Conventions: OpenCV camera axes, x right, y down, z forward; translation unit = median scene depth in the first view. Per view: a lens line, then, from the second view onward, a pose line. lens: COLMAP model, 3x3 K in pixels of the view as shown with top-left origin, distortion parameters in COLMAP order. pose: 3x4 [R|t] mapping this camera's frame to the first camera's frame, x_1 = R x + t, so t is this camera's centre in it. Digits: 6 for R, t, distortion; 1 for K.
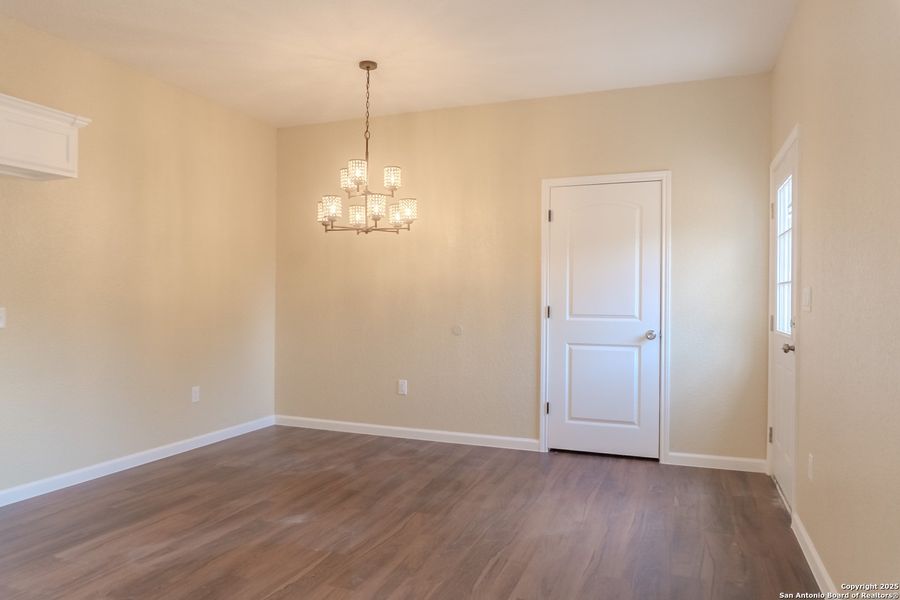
lens RADIAL K [[644.0, 0, 450.0], [0, 644.0, 300.0], [0, 0, 1]] dist [0.002936, 0.001063]
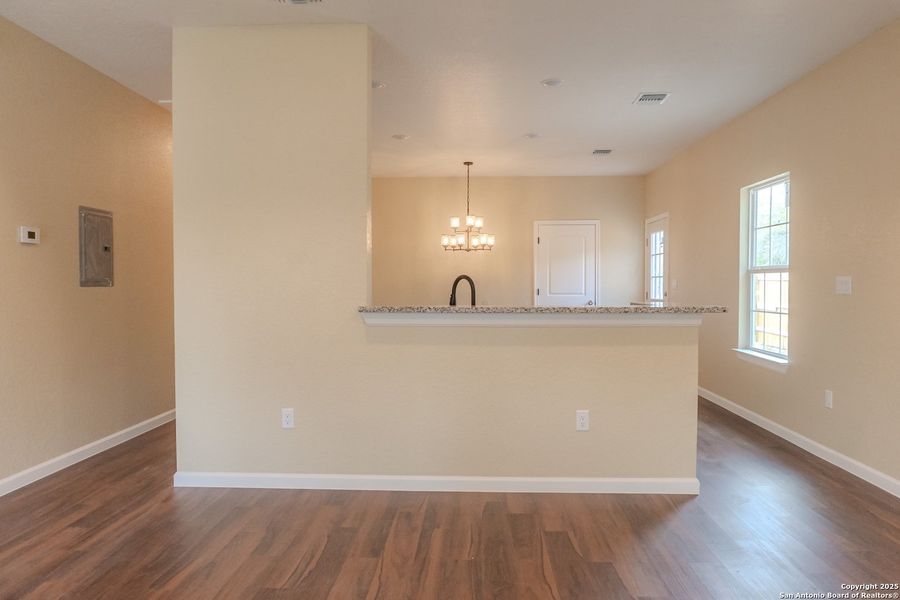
lens RADIAL K [[602.2, 0, 452.7], [0, 602.2, 305.7], [0, 0, 1]] dist [-0.022123, -0.002211]
pose [[0.947289, -0.023460, 0.319521, -0.690607], [0.011904, 0.999204, 0.038072, -0.011425], [-0.320160, -0.032262, 0.946814, -0.628150]]
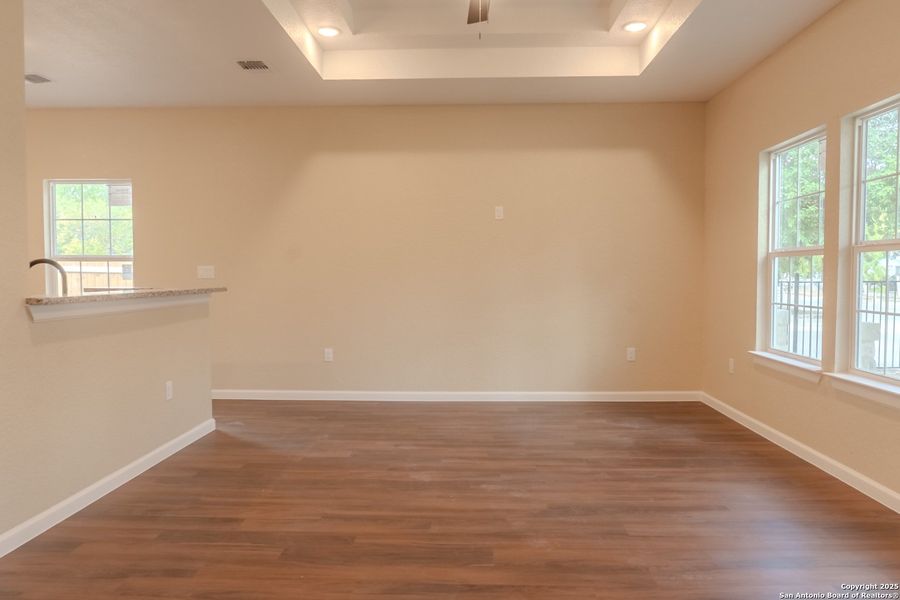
lens RADIAL K [[623.3, 0, 458.8], [0, 623.3, 301.8], [0, 0, 1]] dist [-0.009759, -0.001639]
pose [[-0.335203, -0.054071, 0.940593, -1.274060], [-0.002239, 0.998395, 0.056596, -0.013778], [-0.942143, 0.016865, -0.334786, -0.048302]]
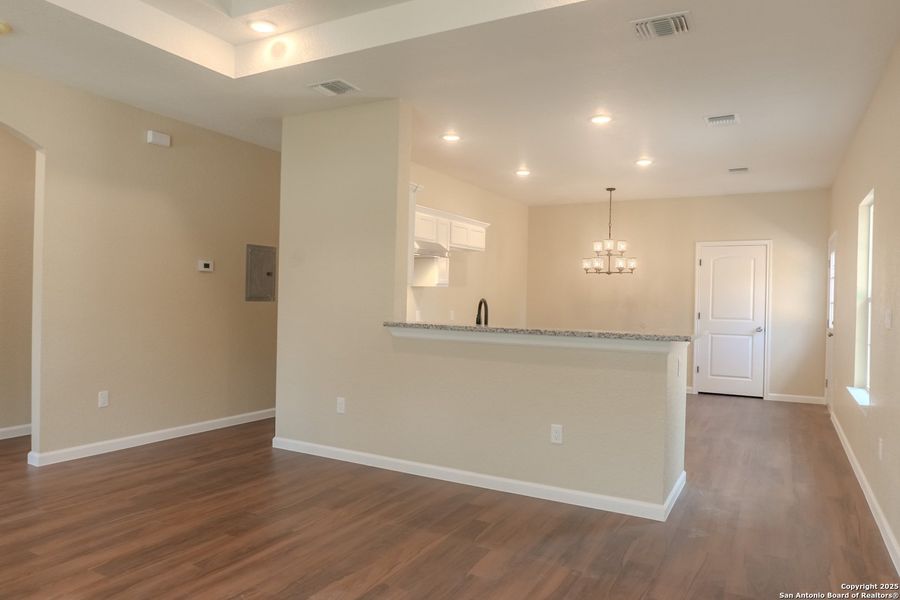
lens RADIAL K [[602.2, 0, 452.7], [0, 602.2, 305.7], [0, 0, 1]] dist [-0.022123, -0.002211]
pose [[0.990100, 0.012256, -0.139826, -0.315188], [-0.011174, 0.999901, 0.008519, -0.018064], [0.139916, -0.006872, 0.990139, -0.807675]]
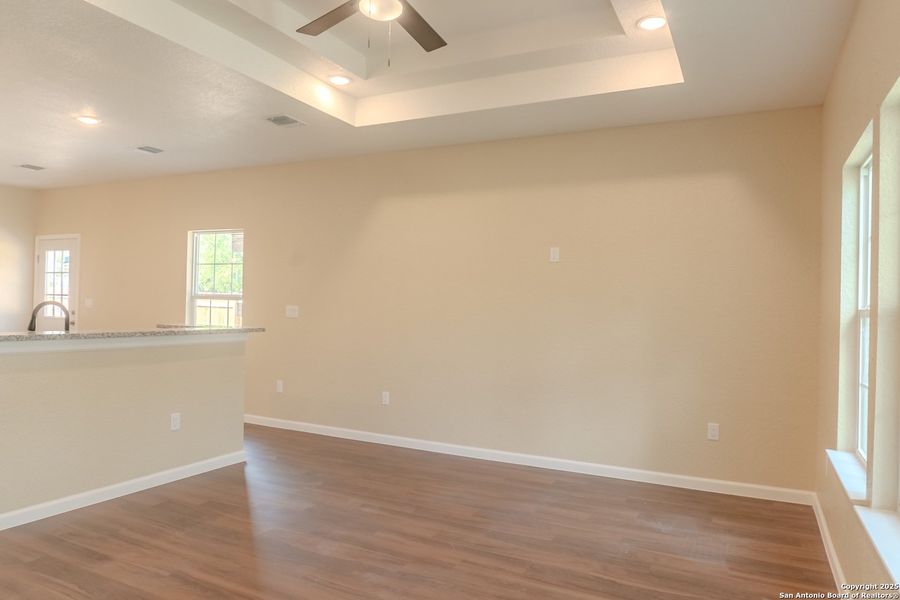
lens RADIAL K [[602.2, 0, 452.7], [0, 602.2, 305.7], [0, 0, 1]] dist [-0.022123, -0.002211]
pose [[0.094520, -0.009684, 0.995476, -1.196348], [-0.024537, 0.999626, 0.012054, -0.039825], [-0.995221, -0.025566, 0.094247, -0.479039]]
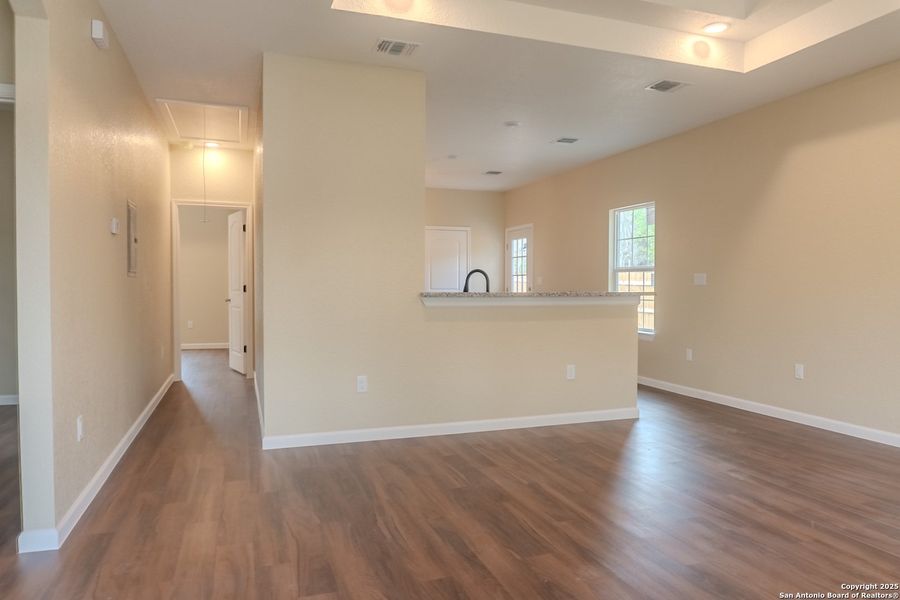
lens RADIAL K [[602.2, 0, 452.7], [0, 602.2, 305.7], [0, 0, 1]] dist [-0.022123, -0.002211]
pose [[0.755396, -0.031646, 0.654504, -1.167744], [0.007830, 0.999198, 0.039276, 0.000962], [-0.655222, -0.024544, 0.755038, -0.639106]]
